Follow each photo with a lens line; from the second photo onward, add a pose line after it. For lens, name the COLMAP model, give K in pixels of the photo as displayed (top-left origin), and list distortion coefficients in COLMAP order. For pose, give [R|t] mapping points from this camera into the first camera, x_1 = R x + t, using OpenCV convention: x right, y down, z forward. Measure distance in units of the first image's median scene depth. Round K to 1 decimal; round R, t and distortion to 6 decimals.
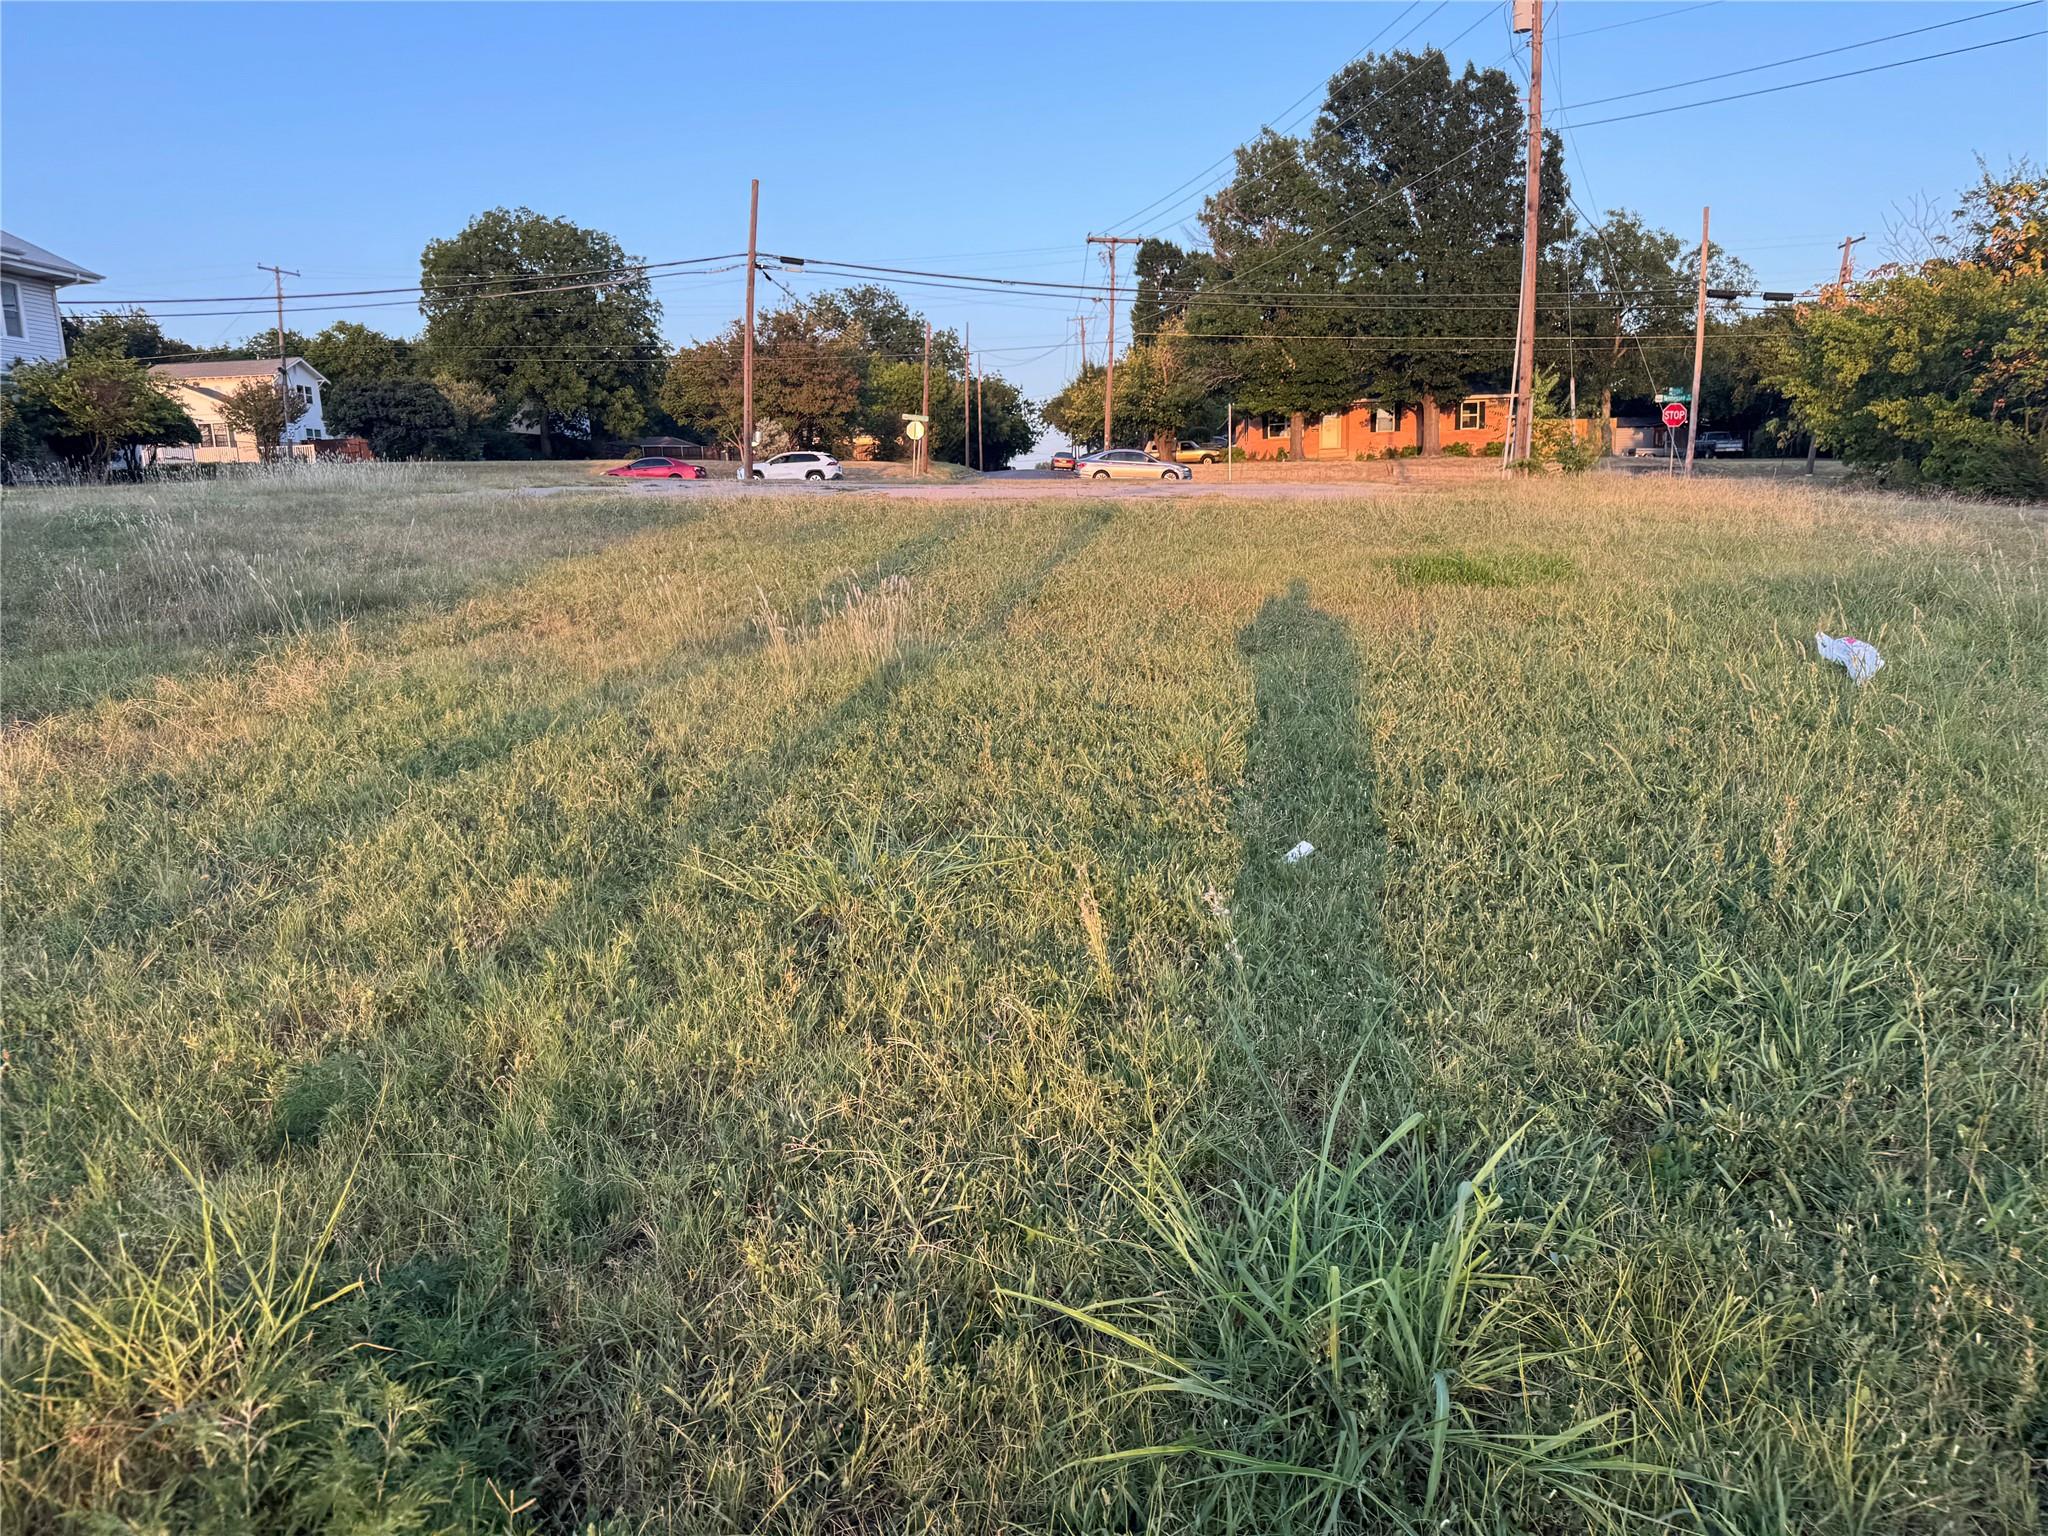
lens RADIAL K [[1460.5, 0, 1017.2], [0, 1460.5, 760.0], [0, 0, 1]] dist [0.039909, -0.050758]
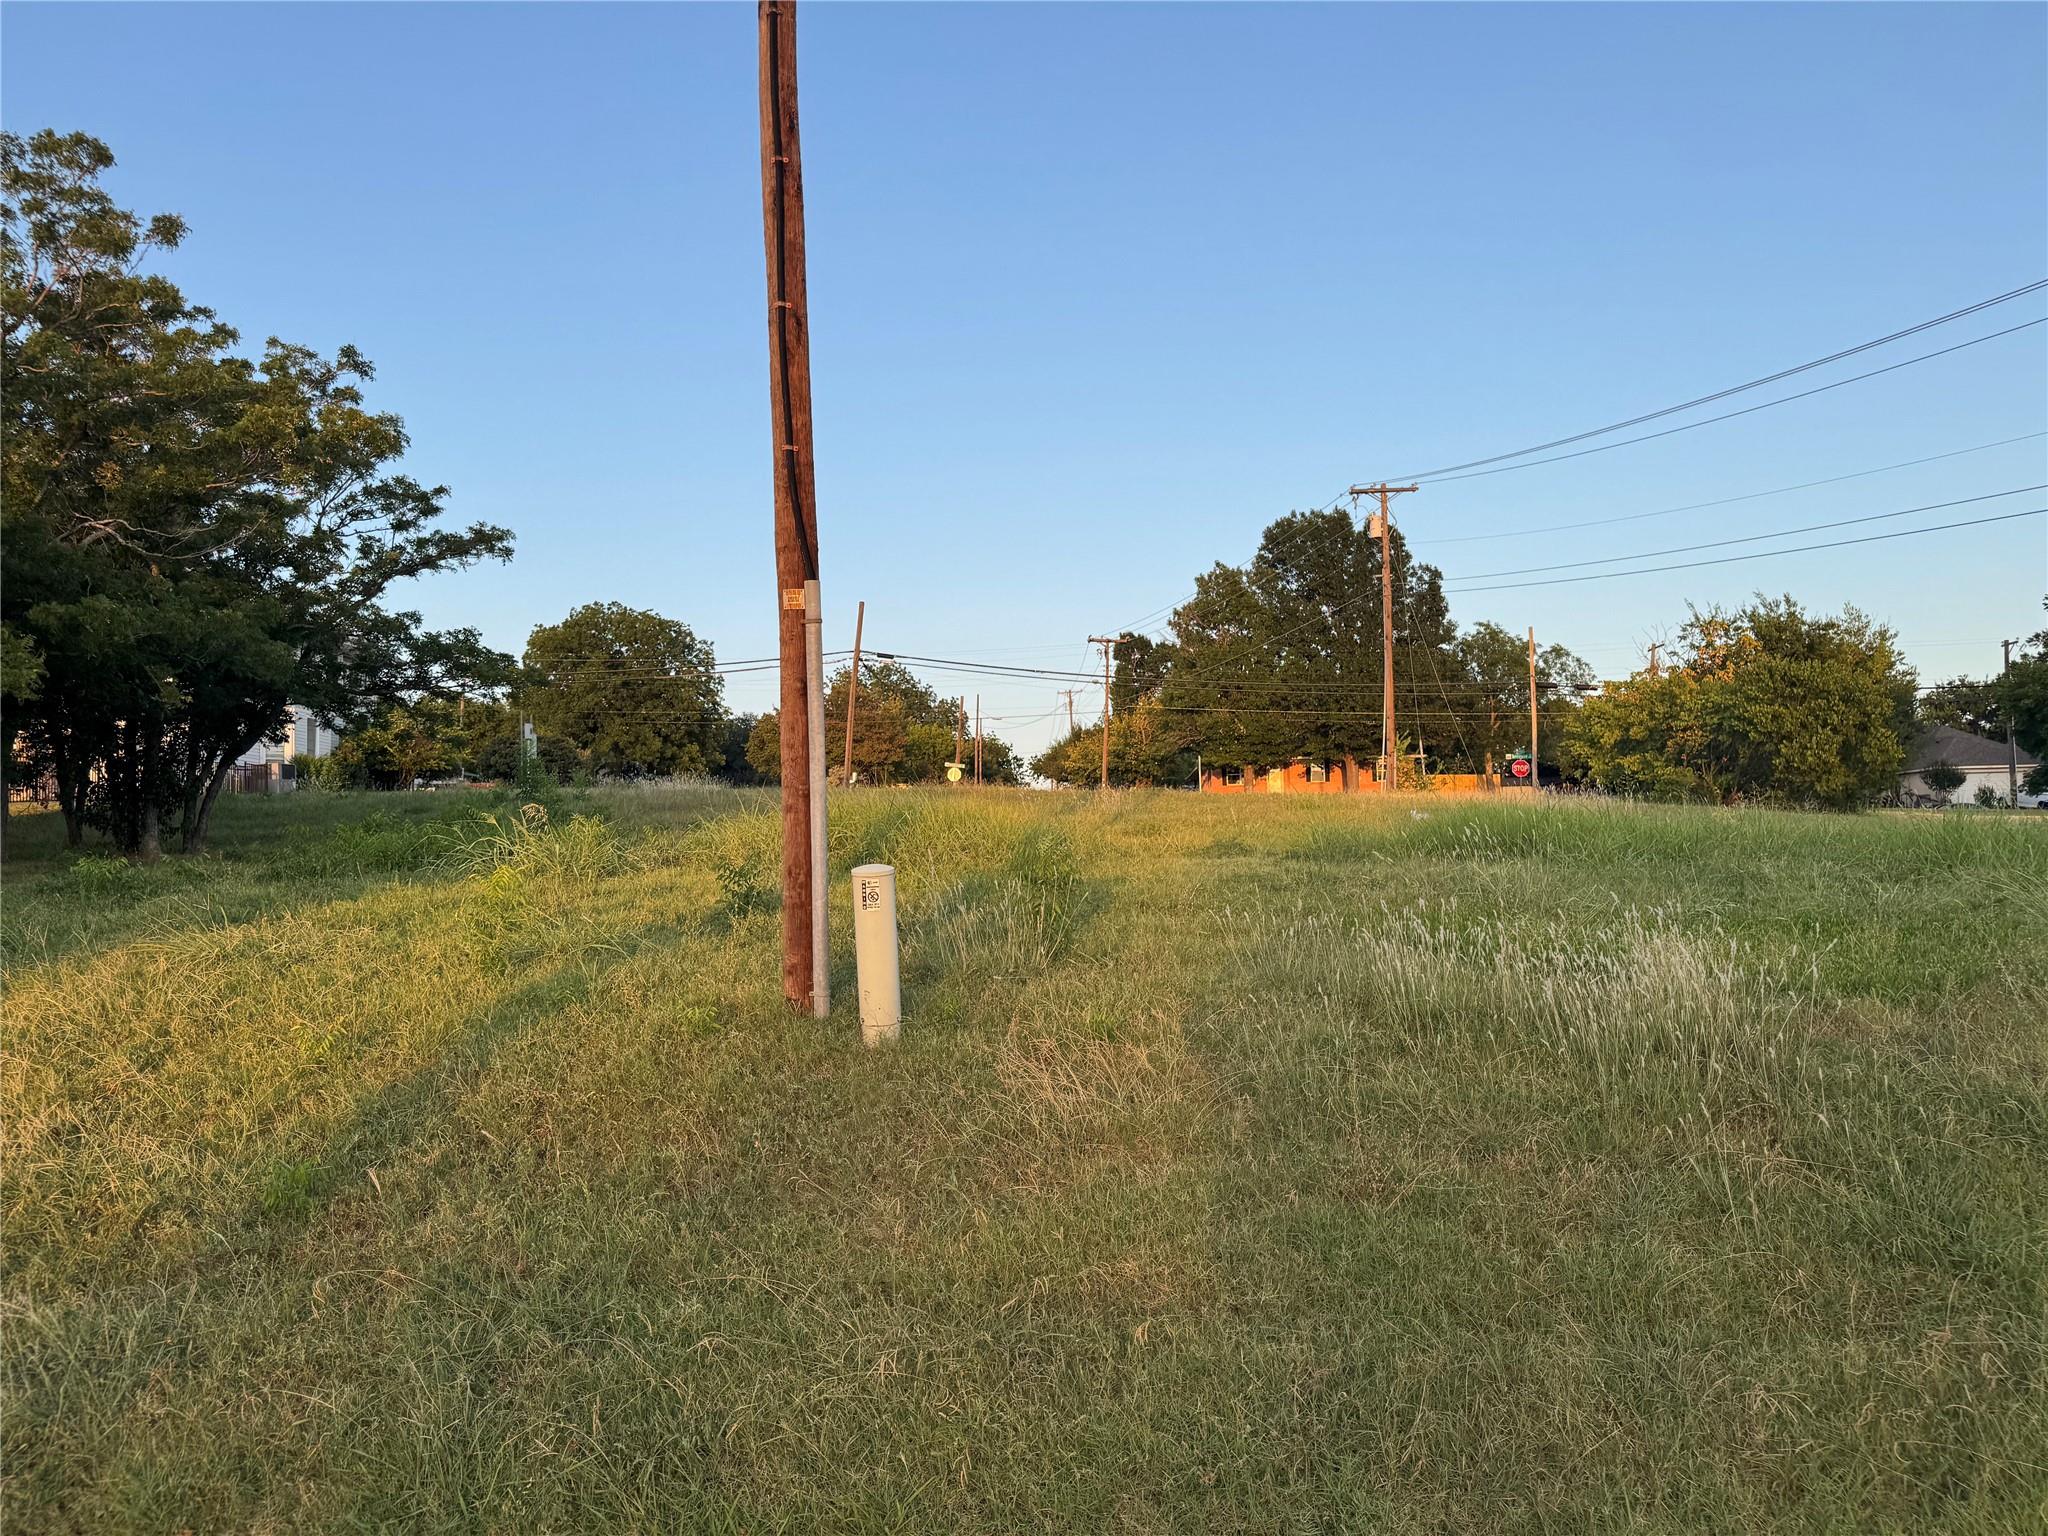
lens RADIAL K [[1437.5, 0, 1003.1], [0, 1437.5, 779.4], [0, 0, 1]] dist [0.122518, -0.193518]
pose [[0.999859, 0.008727, 0.014378, -0.042880], [-0.005246, 0.974020, -0.226402, 0.062646], [-0.015980, 0.226295, 0.973928, -0.229625]]
